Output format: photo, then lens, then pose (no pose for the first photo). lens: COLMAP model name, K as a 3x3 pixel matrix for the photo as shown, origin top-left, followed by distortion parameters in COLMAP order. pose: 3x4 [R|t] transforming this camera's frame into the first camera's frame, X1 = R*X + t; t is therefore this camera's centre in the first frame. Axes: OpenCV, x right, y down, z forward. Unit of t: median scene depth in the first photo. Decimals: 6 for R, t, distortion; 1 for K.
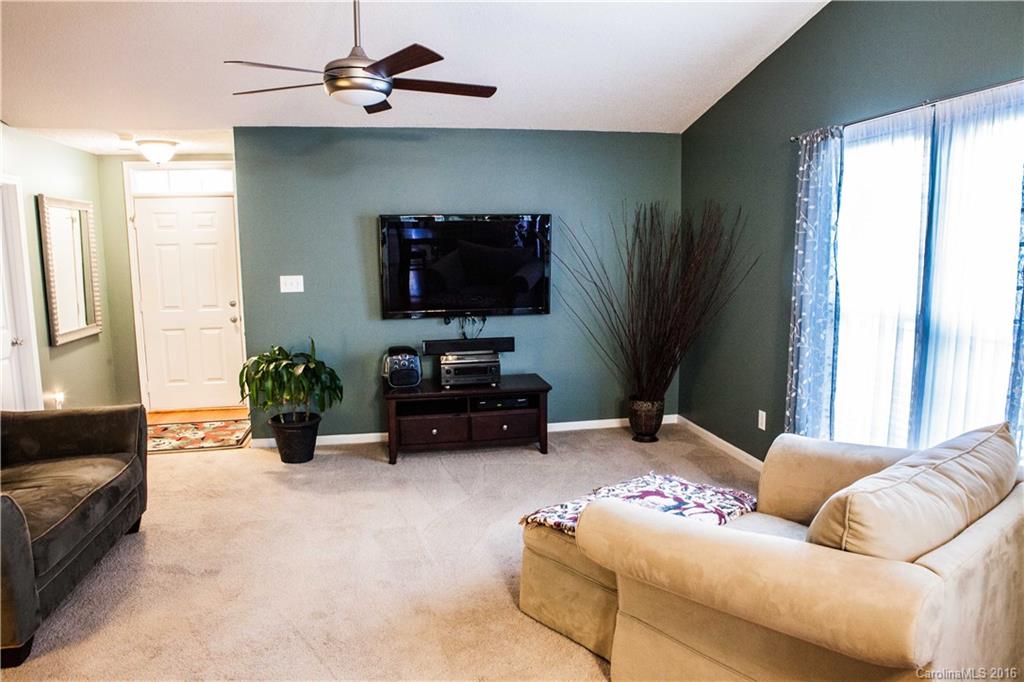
lens RADIAL K [[707.8, 0, 508.9], [0, 707.8, 345.6], [0, 0, 1]] dist [-0.034403, 0.006155]
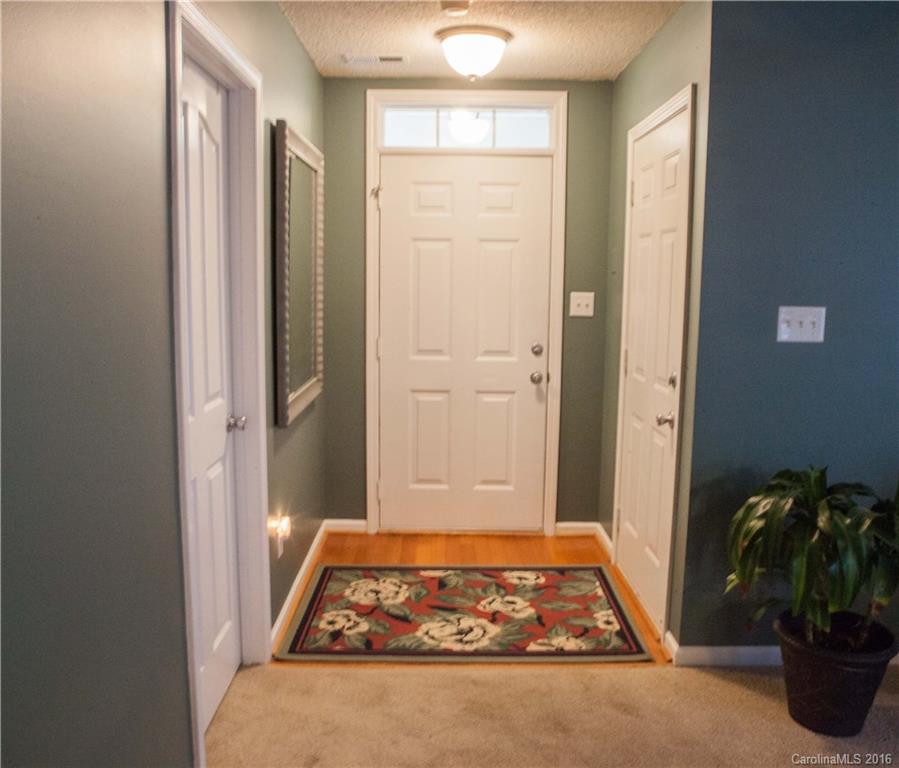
lens RADIAL K [[791.5, 0, 451.6], [0, 791.5, 381.0], [0, 0, 1]] dist [-0.065135, -0.002023]
pose [[0.987681, 0.050836, -0.147991, -0.429364], [-0.051544, 0.998670, -0.000950, -0.036169], [0.147746, 0.008566, 0.988988, 0.438888]]
